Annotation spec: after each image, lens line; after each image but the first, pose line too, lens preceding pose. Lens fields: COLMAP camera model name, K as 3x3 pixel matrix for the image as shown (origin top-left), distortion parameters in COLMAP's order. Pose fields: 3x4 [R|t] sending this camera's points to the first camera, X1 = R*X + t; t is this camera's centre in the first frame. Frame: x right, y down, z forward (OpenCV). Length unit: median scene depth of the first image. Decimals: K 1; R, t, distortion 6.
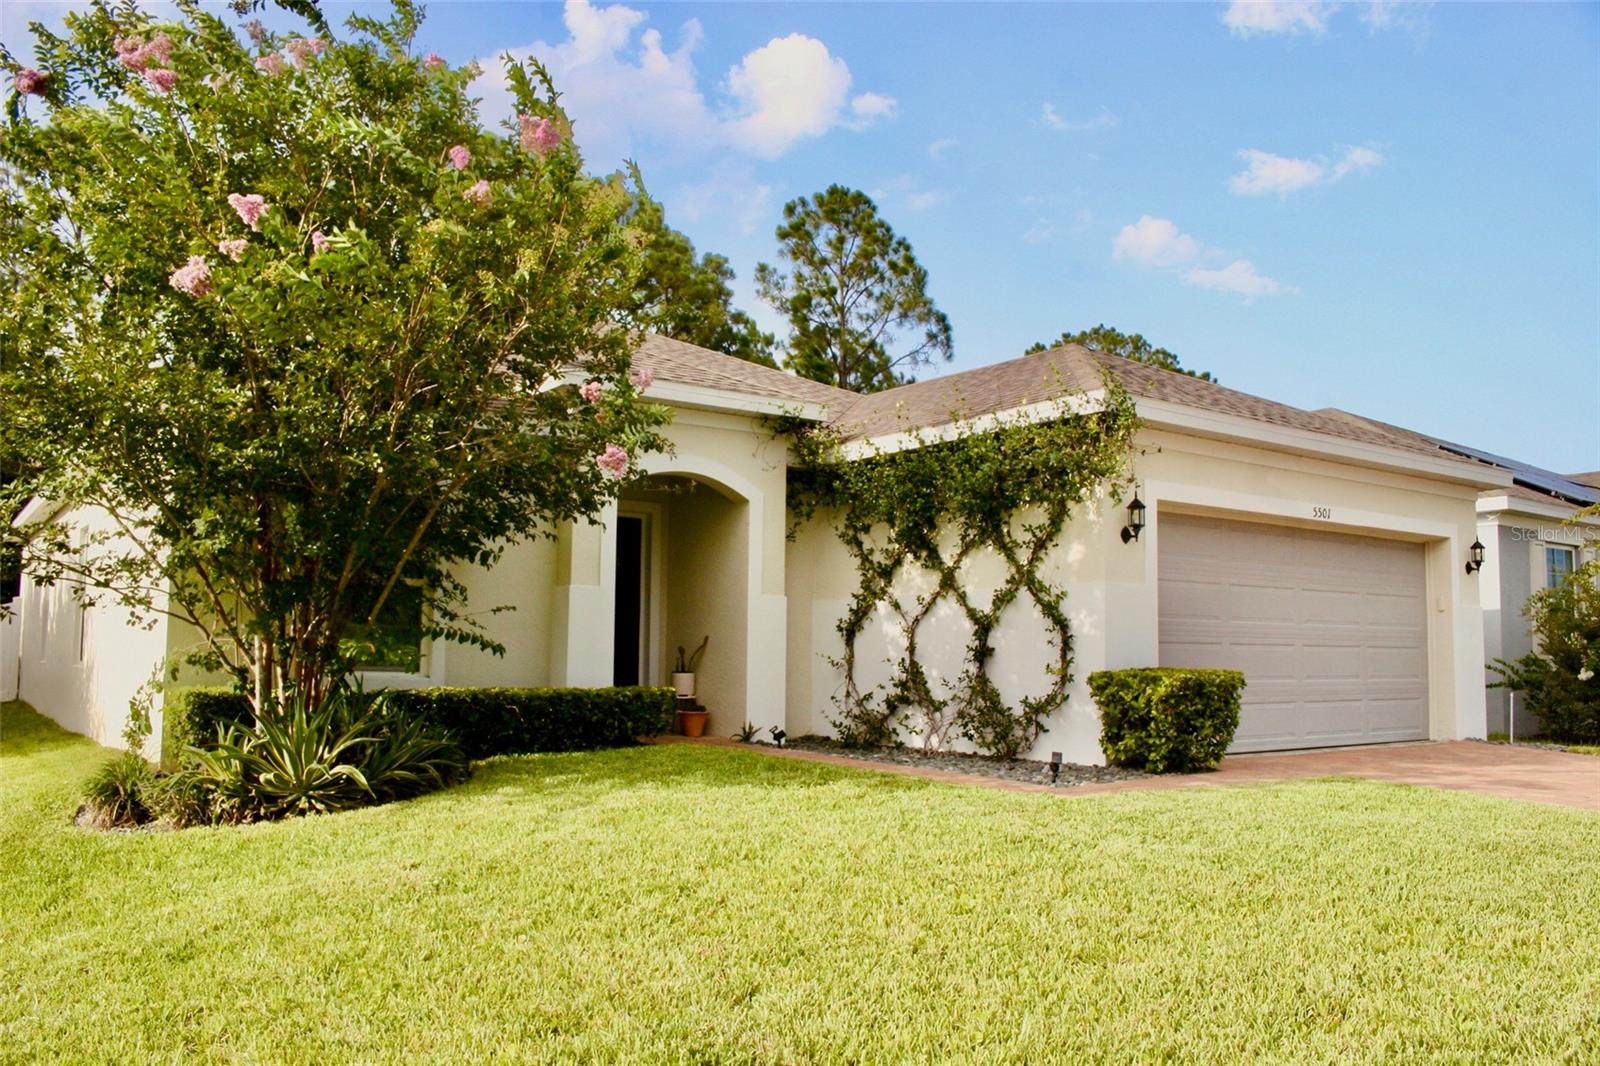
lens RADIAL K [[1278.5, 0, 800.0], [0, 1278.5, 533.0], [0, 0, 1]] dist [-0.064451, 0.009231]
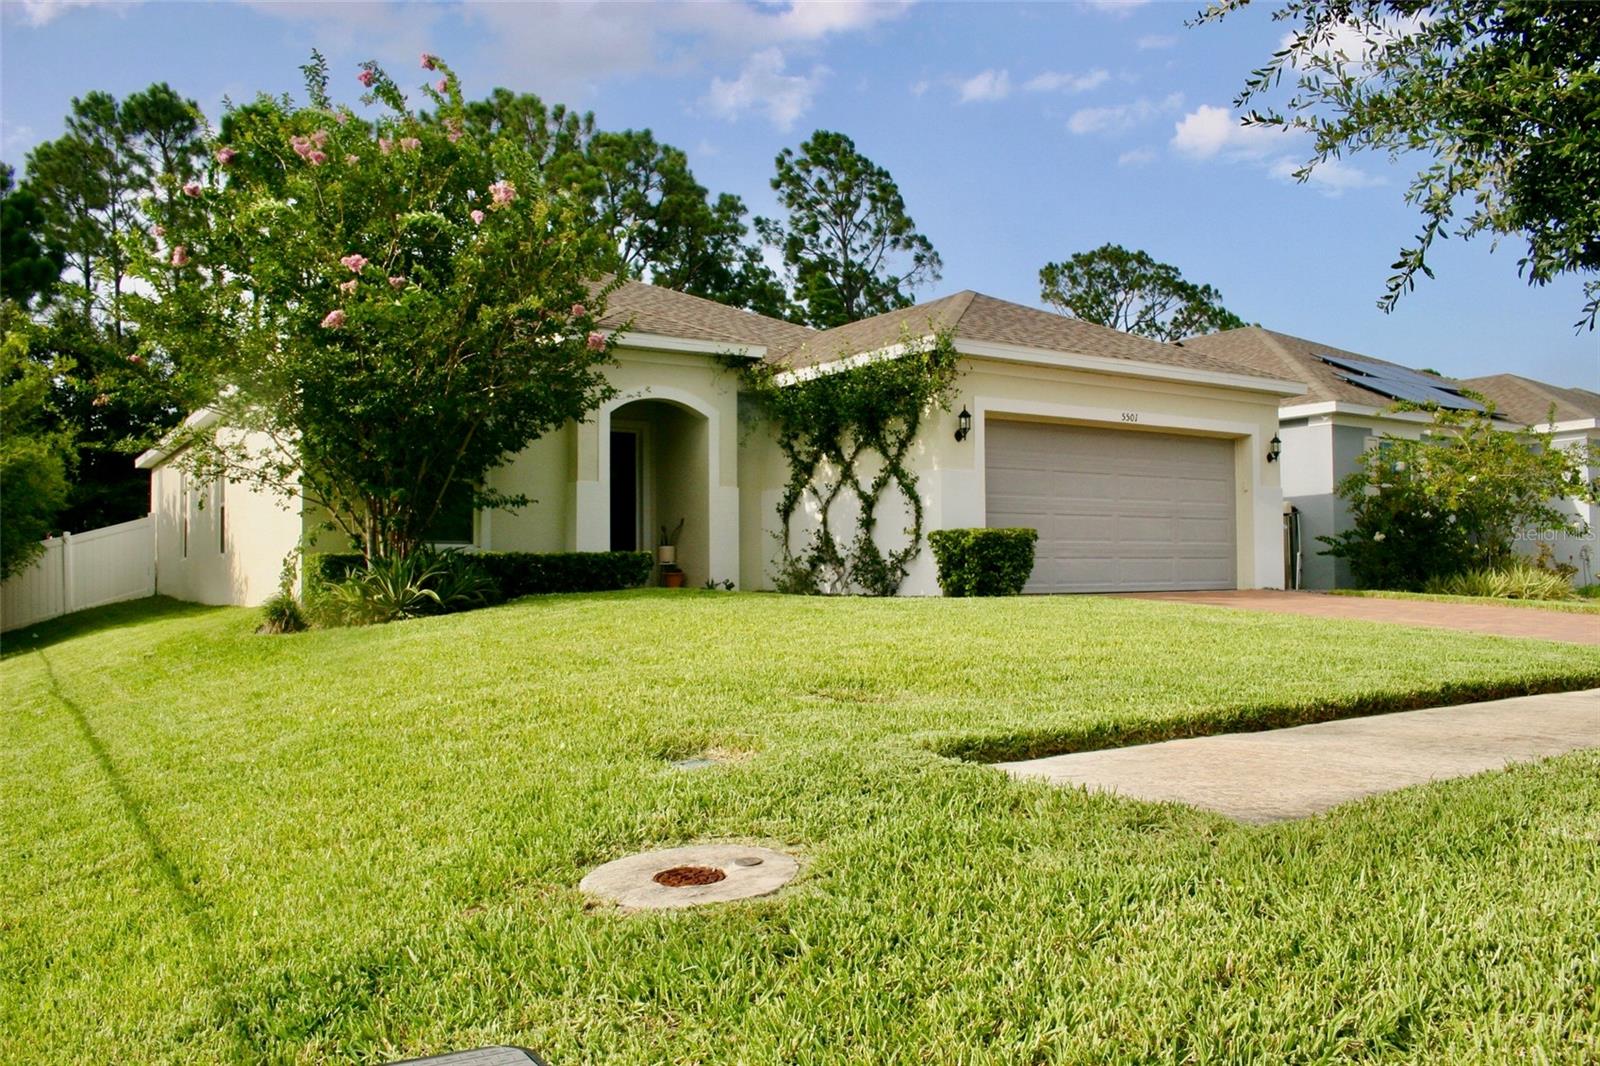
lens RADIAL K [[1316.2, 0, 835.5], [0, 1316.2, 564.1], [0, 0, 1]] dist [-0.003512, -0.248886]
pose [[0.999468, -0.019206, -0.026365, 0.139806], [0.021396, 0.996112, 0.085457, 0.014140], [0.024622, -0.085976, 0.995993, -0.439708]]
